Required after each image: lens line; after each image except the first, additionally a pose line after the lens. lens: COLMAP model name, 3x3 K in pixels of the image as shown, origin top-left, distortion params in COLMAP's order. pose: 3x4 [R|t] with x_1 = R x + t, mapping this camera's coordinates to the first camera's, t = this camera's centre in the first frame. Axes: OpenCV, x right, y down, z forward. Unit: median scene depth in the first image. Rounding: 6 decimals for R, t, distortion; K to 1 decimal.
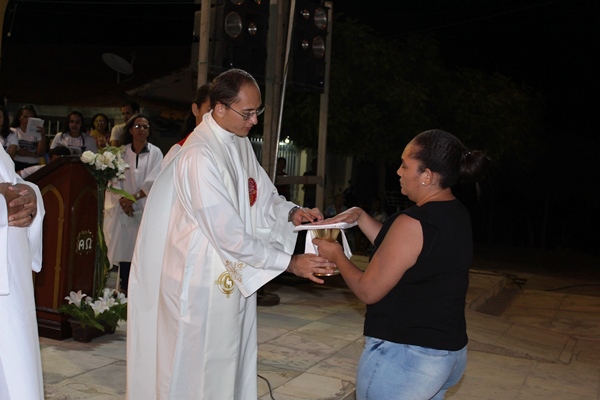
lens RADIAL K [[865.1, 0, 300.0], [0, 865.1, 200.0], [0, 0, 1]] dist [-0.010603, -0.008956]
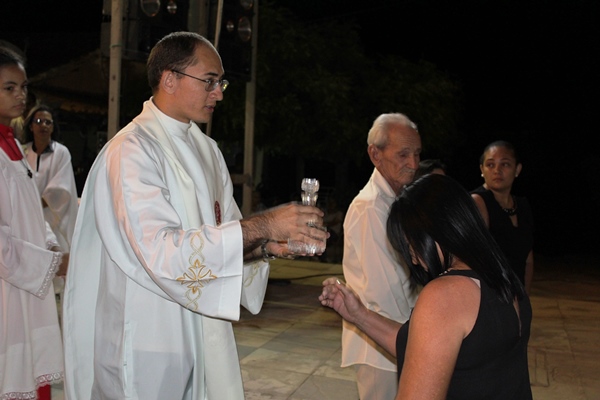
lens RADIAL K [[865.1, 0, 300.0], [0, 865.1, 200.0], [0, 0, 1]] dist [-0.010603, -0.008956]
pose [[0.992993, -0.020171, 0.116440, -0.032662], [0.018872, 0.999747, 0.012242, -0.013147], [-0.116657, -0.009959, 0.993122, 0.125300]]
